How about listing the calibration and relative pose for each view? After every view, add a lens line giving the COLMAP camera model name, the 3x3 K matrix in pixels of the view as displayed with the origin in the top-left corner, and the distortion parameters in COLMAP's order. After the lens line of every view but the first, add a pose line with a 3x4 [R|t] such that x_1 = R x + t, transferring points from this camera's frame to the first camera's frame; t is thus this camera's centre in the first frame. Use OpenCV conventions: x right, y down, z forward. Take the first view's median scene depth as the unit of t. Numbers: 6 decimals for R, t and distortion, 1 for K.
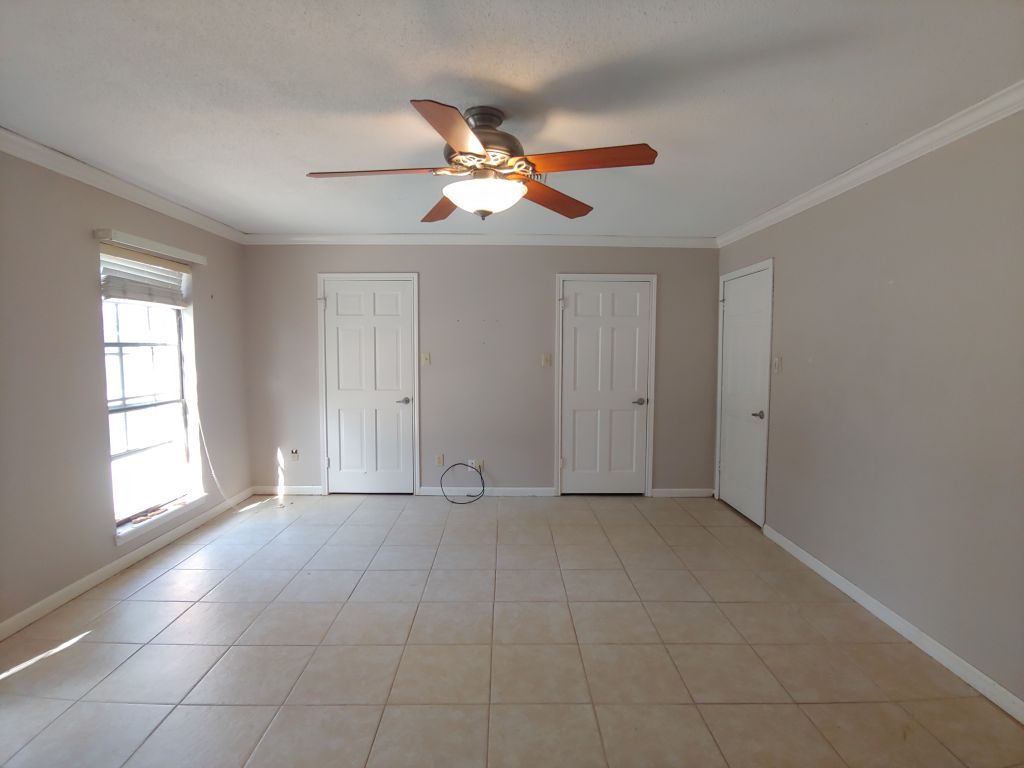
lens RADIAL K [[513.3, 0, 511.0], [0, 513.3, 382.6], [0, 0, 1]] dist [-0.018173, -0.003107]
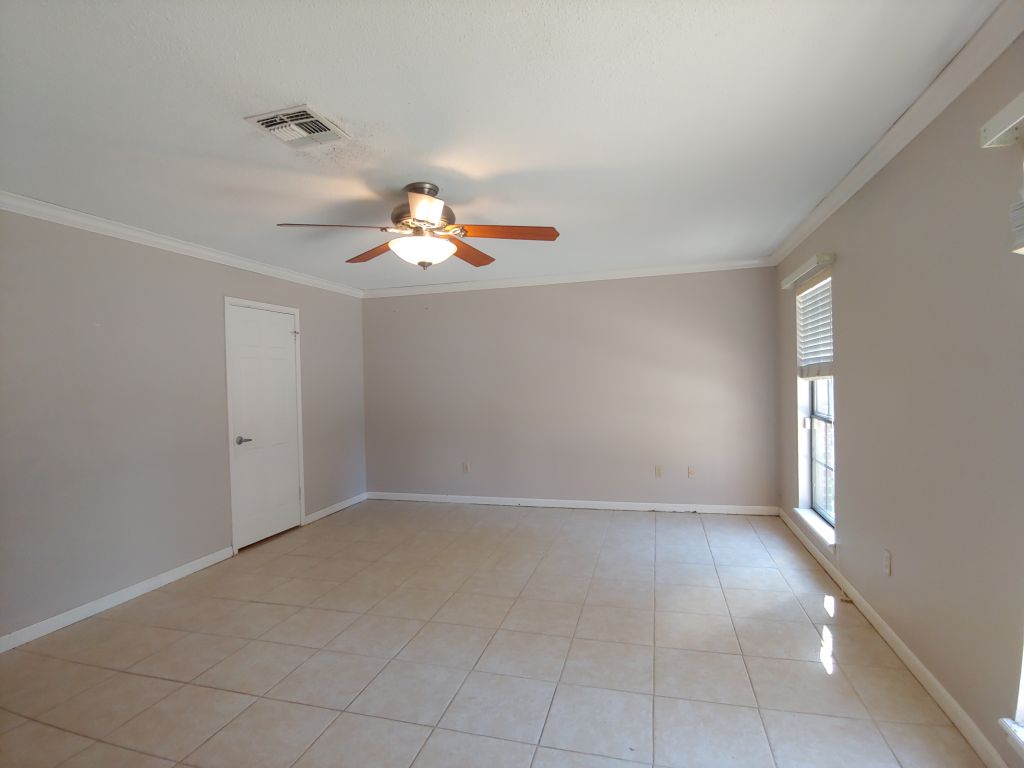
lens RADIAL K [[513.3, 0, 511.1], [0, 513.3, 386.1], [0, 0, 1]] dist [-0.018173, -0.003107]
pose [[-0.959582, 0.016177, 0.280964, -0.550772], [0.039583, 0.996181, 0.077830, -0.114833], [-0.278632, 0.085806, -0.956557, 1.985719]]
